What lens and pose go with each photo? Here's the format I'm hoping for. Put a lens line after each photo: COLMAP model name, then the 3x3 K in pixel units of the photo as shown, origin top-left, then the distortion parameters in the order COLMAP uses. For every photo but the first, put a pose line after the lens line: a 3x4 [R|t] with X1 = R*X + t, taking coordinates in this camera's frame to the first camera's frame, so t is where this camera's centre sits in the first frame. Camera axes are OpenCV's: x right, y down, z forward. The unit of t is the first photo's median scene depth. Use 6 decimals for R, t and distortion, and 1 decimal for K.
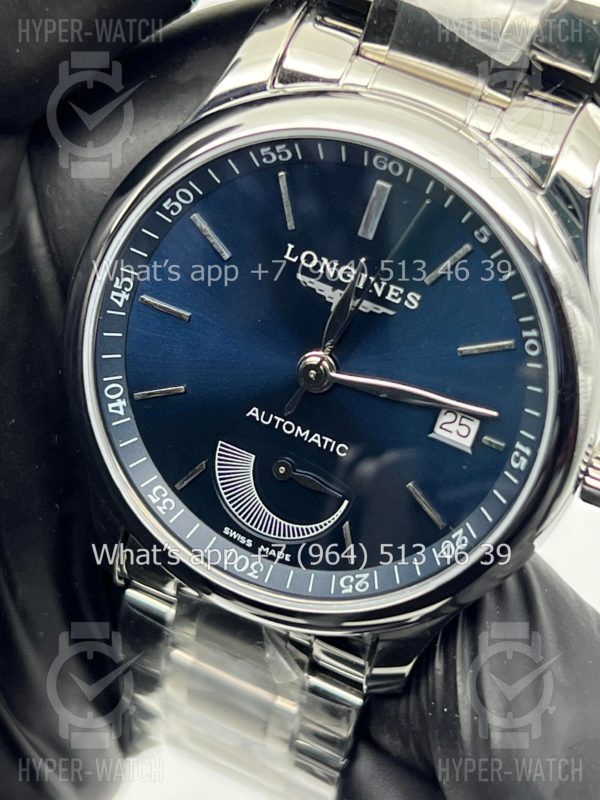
lens RADIAL K [[1805.6, 0, 303.0], [0, 1805.6, 403.6], [0, 0, 1]] dist [0.179484, 0.000000]
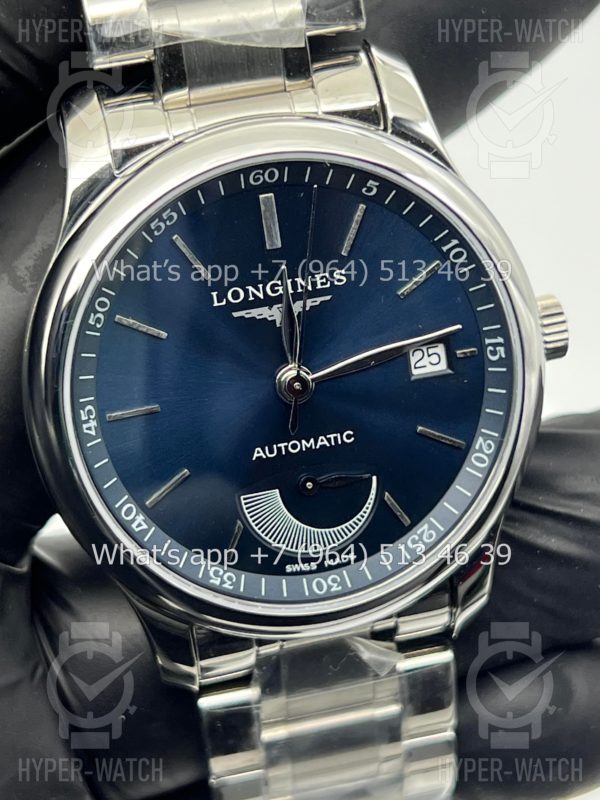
lens RADIAL K [[1805.6, 0, 298.8], [0, 1805.6, 404.3], [0, 0, 1]] dist [0.179484, 0.000000]
pose [[0.780497, -0.511058, 0.360060, -0.374083], [0.537137, 0.842887, 0.032024, -0.040042], [-0.319856, 0.168407, 0.932379, 0.021420]]
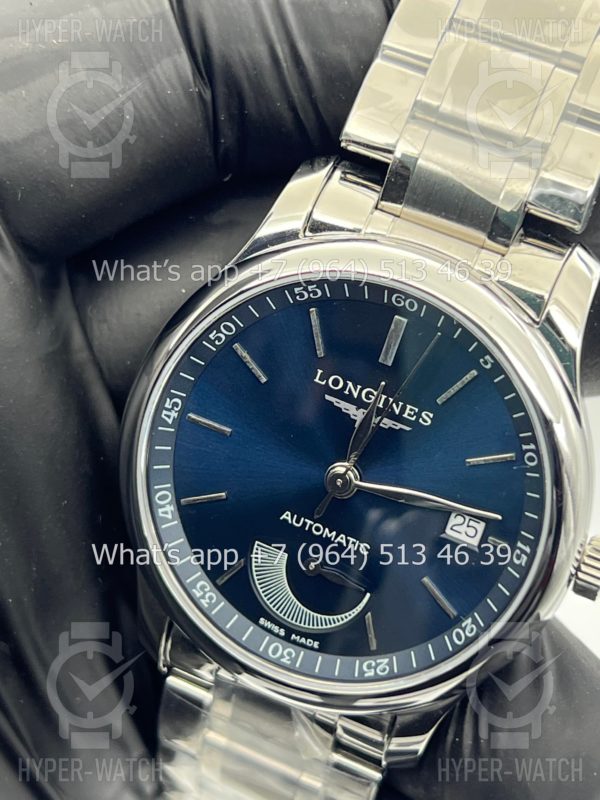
lens RADIAL K [[1805.6, 0, 313.3], [0, 1805.6, 389.2], [0, 0, 1]] dist [0.179484, 0.000000]
pose [[0.999832, -0.000992, 0.018288, -0.031821], [0.002240, 0.997660, -0.068327, 0.003036], [-0.018177, 0.068357, 0.997495, -0.146985]]
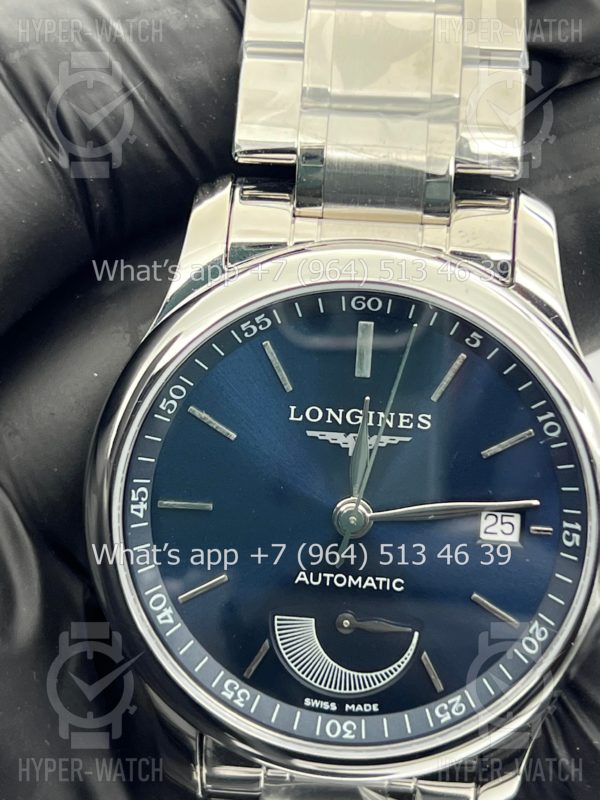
lens RADIAL K [[1805.6, 0, 313.8], [0, 1805.6, 382.7], [0, 0, 1]] dist [0.179484, 0.000000]
pose [[0.938171, -0.290375, 0.188460, -0.182163], [0.311159, 0.945944, -0.091485, -0.003353], [-0.151708, 0.144469, 0.977810, -0.000469]]
